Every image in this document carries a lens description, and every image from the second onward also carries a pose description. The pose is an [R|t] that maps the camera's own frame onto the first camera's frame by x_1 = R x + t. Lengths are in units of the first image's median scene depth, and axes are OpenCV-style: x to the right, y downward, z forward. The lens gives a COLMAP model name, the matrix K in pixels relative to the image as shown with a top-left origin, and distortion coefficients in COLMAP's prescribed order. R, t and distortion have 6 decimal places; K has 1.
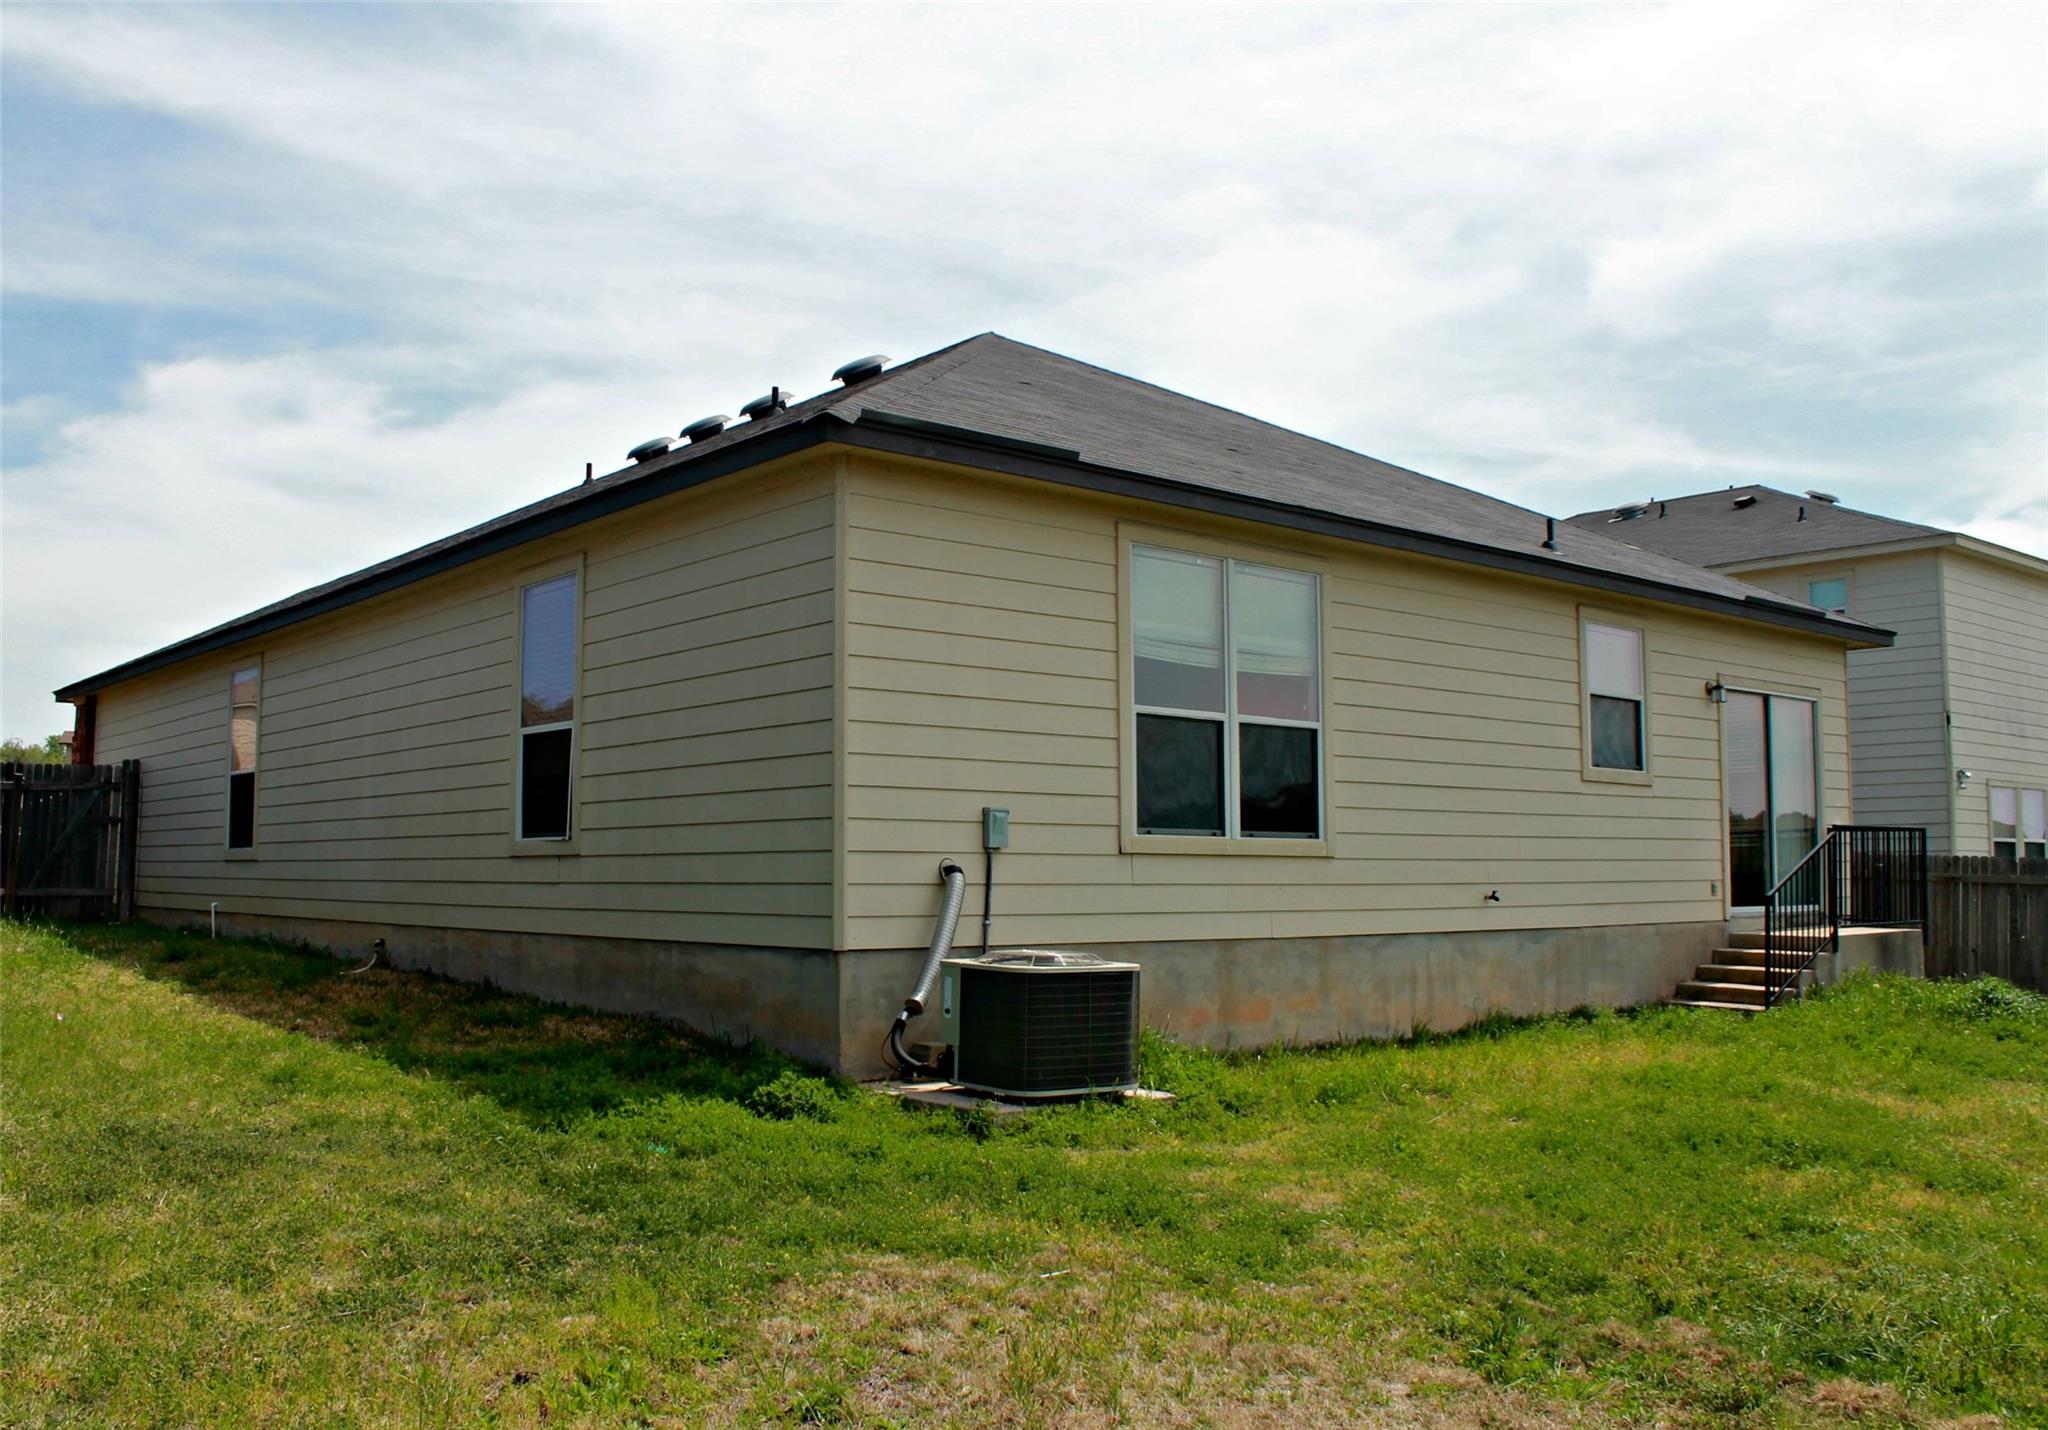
lens RADIAL K [[1797.8, 0, 971.8], [0, 1797.8, 723.2], [0, 0, 1]] dist [-0.162190, 0.139499]
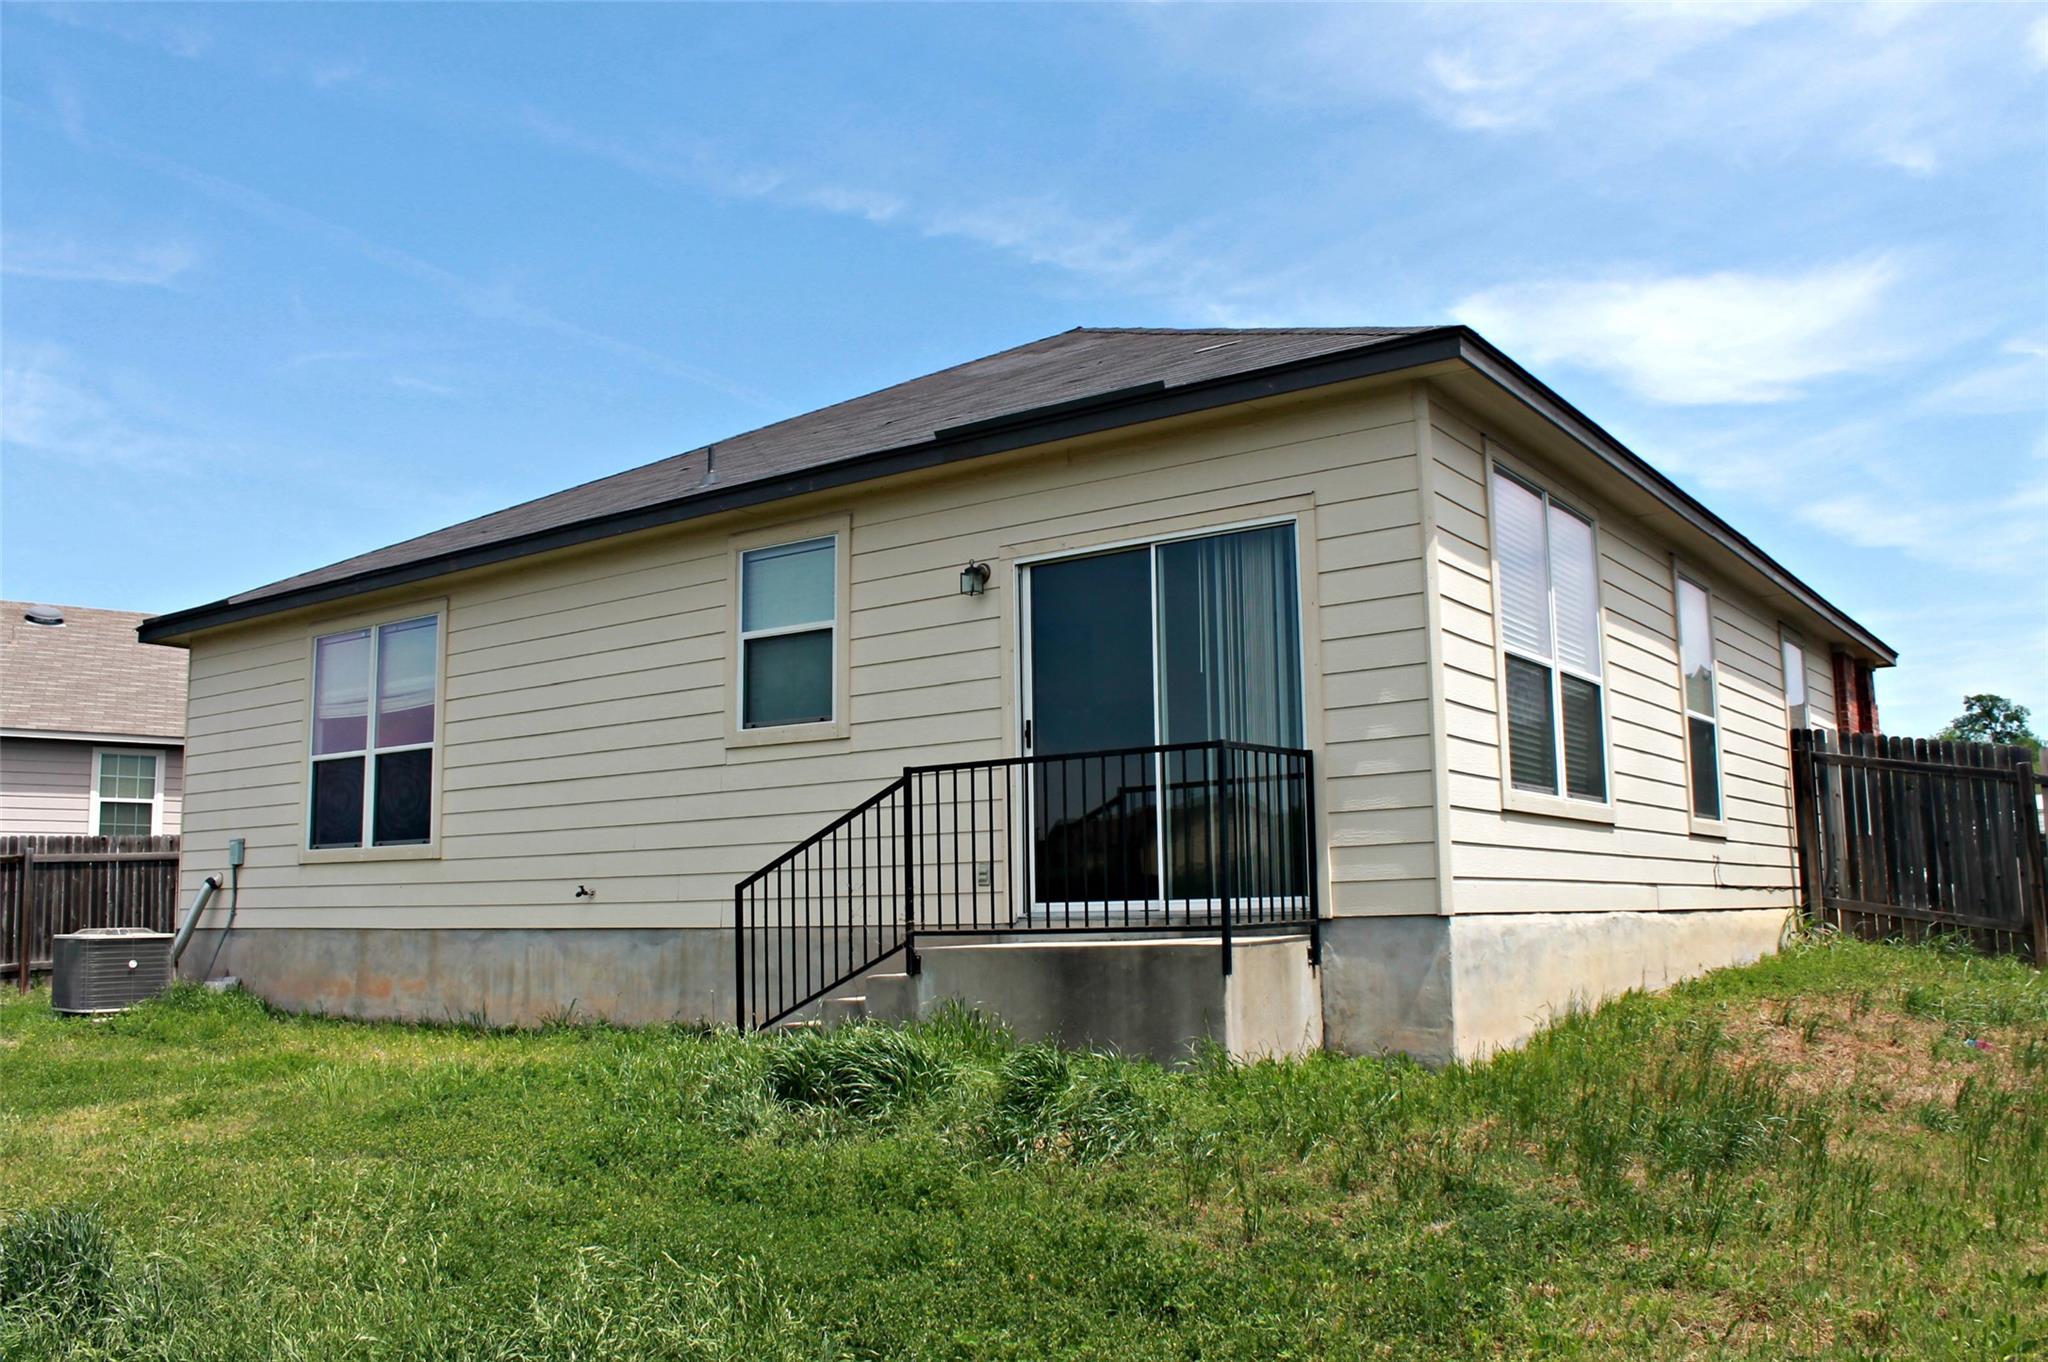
lens RADIAL K [[1731.0, 0, 1024.0], [0, 1731.0, 681.0], [0, 0, 1]] dist [-0.178068, 0.171557]
pose [[0.254033, -0.129273, -0.958517, 1.484988], [0.110332, 0.988432, -0.104067, 0.128813], [0.960882, -0.079318, 0.265358, 1.196524]]
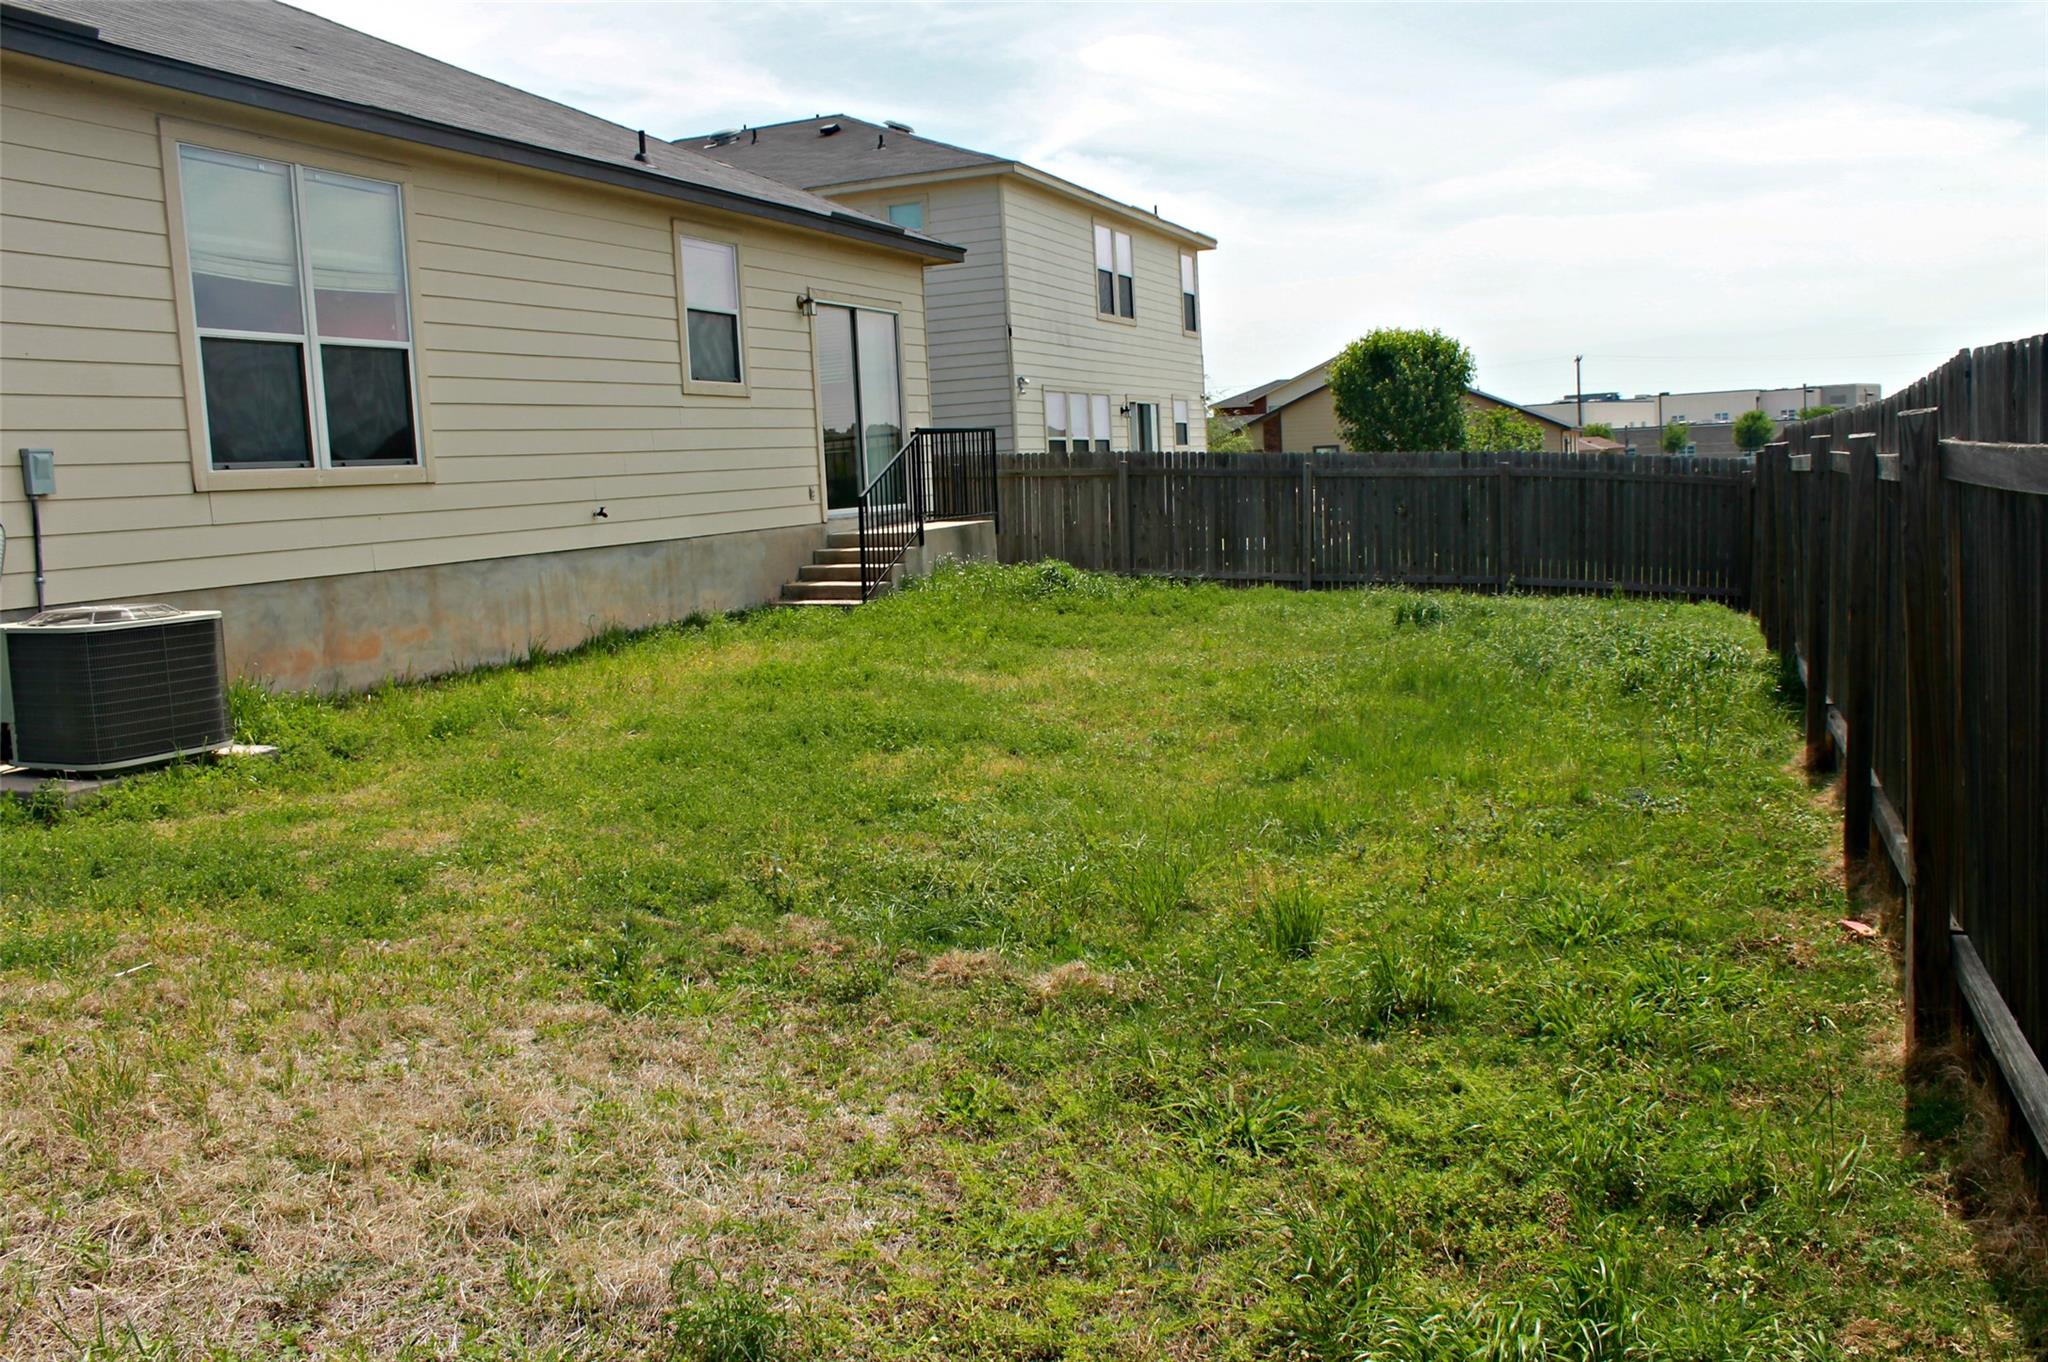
lens RADIAL K [[1731.0, 0, 1024.0], [0, 1731.0, 681.0], [0, 0, 1]] dist [-0.178068, 0.171557]
pose [[0.865928, -0.110394, 0.487835, 0.022404], [0.015567, 0.980815, 0.194320, 0.007930], [-0.499927, -0.160673, 0.851033, 0.049247]]
